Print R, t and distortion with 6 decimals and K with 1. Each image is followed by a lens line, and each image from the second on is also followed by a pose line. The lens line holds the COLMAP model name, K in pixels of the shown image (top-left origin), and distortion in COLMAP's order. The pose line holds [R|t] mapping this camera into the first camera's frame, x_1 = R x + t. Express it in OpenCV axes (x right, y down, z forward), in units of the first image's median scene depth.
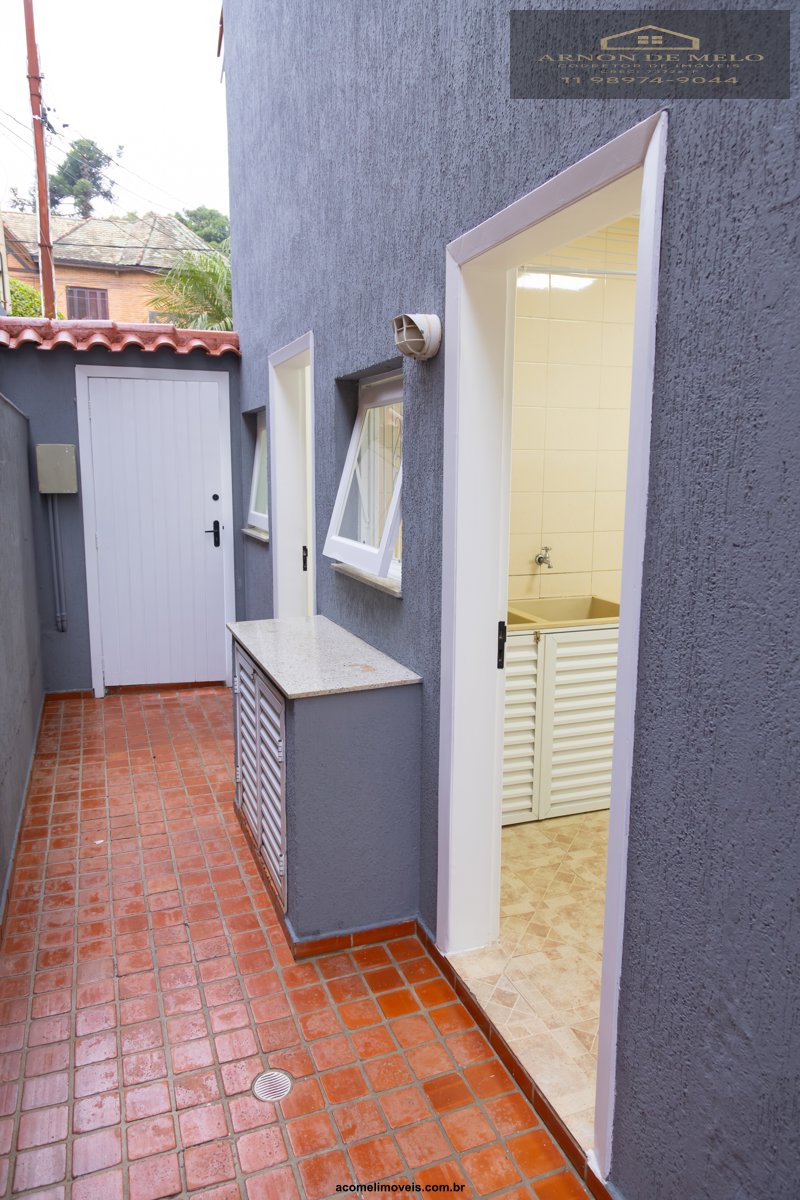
lens RADIAL K [[784.9, 0, 396.8], [0, 784.9, 600.7], [0, 0, 1]] dist [0.007013, 0.002964]
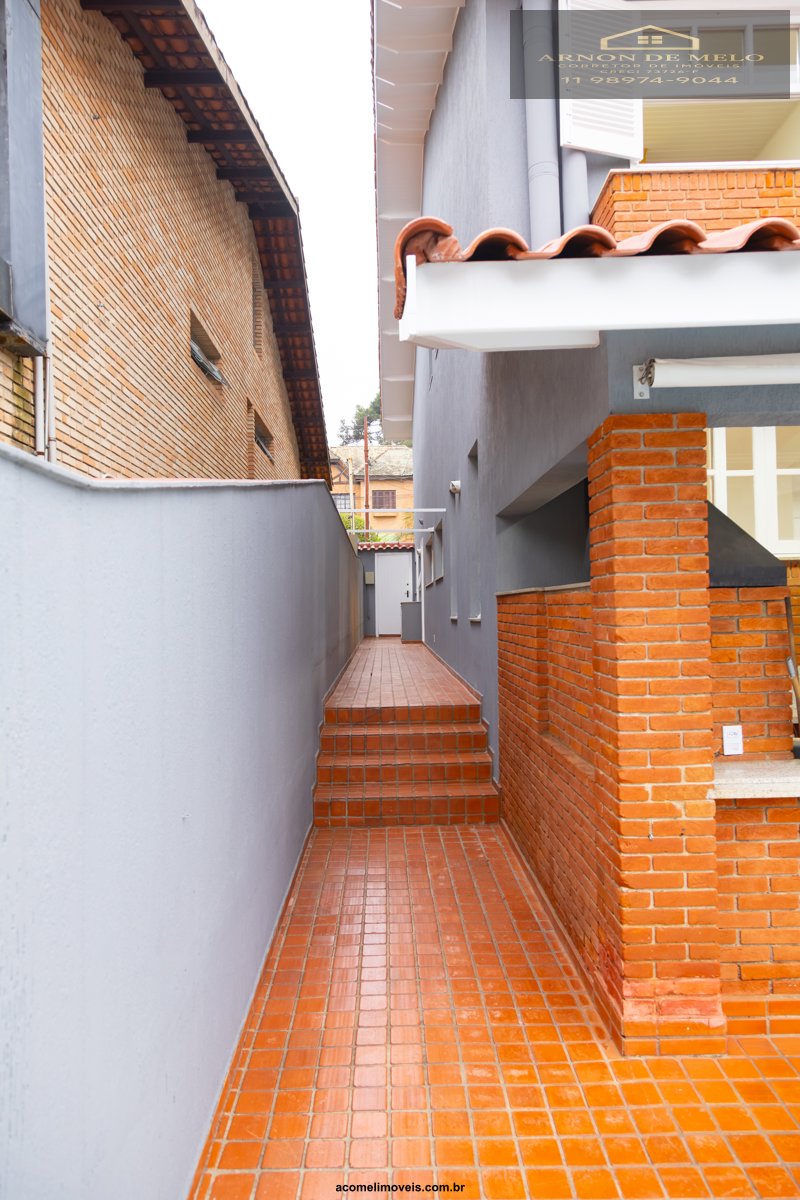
lens RADIAL K [[784.9, 0, 396.8], [0, 784.9, 600.7], [0, 0, 1]] dist [0.007013, 0.002964]
pose [[0.938404, -0.027570, -0.344438, 1.010826], [-0.034483, 0.984364, -0.172739, 0.595533], [0.343814, 0.173976, 0.922781, -2.473739]]
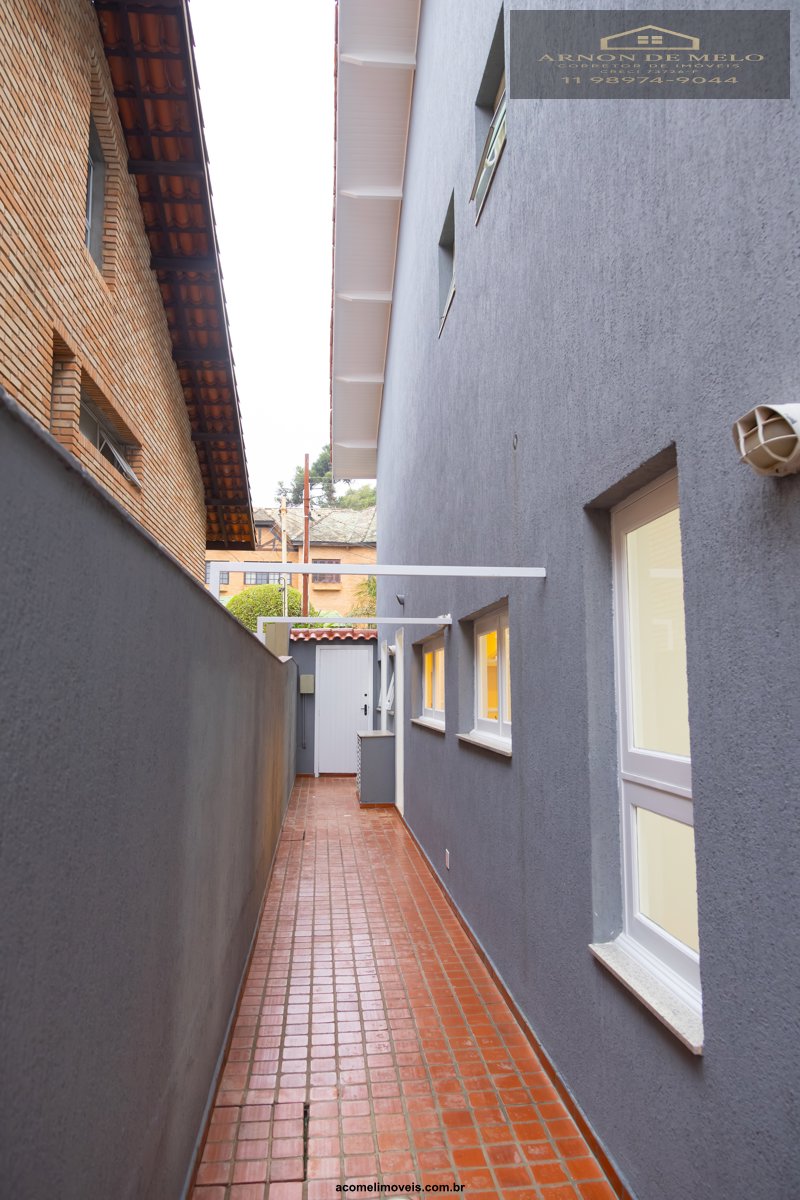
lens RADIAL K [[807.3, 0, 400.0], [0, 807.3, 600.0], [0, 0, 1]] dist [0.024134, -0.000616]
pose [[0.963564, -0.038200, -0.264735, 0.545946], [-0.035994, 0.962228, -0.269855, 0.257309], [0.265044, 0.269551, 0.925794, -1.375029]]
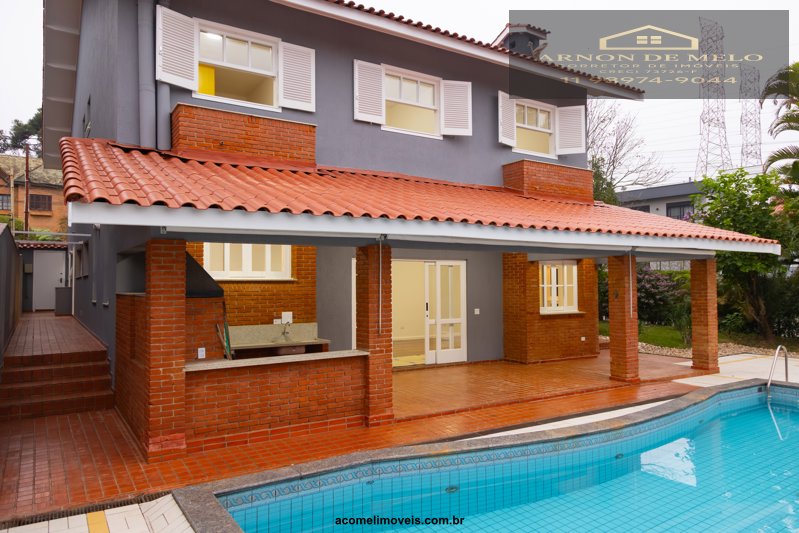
lens RADIAL K [[548.9, 0, 400.4], [0, 548.9, 272.3], [0, 0, 1]] dist [0.007427, 0.001455]
pose [[0.976604, -0.004708, 0.214993, 1.199806], [0.045885, 0.981298, -0.186944, 0.655021], [-0.210092, 0.192435, 0.958556, -3.033326]]
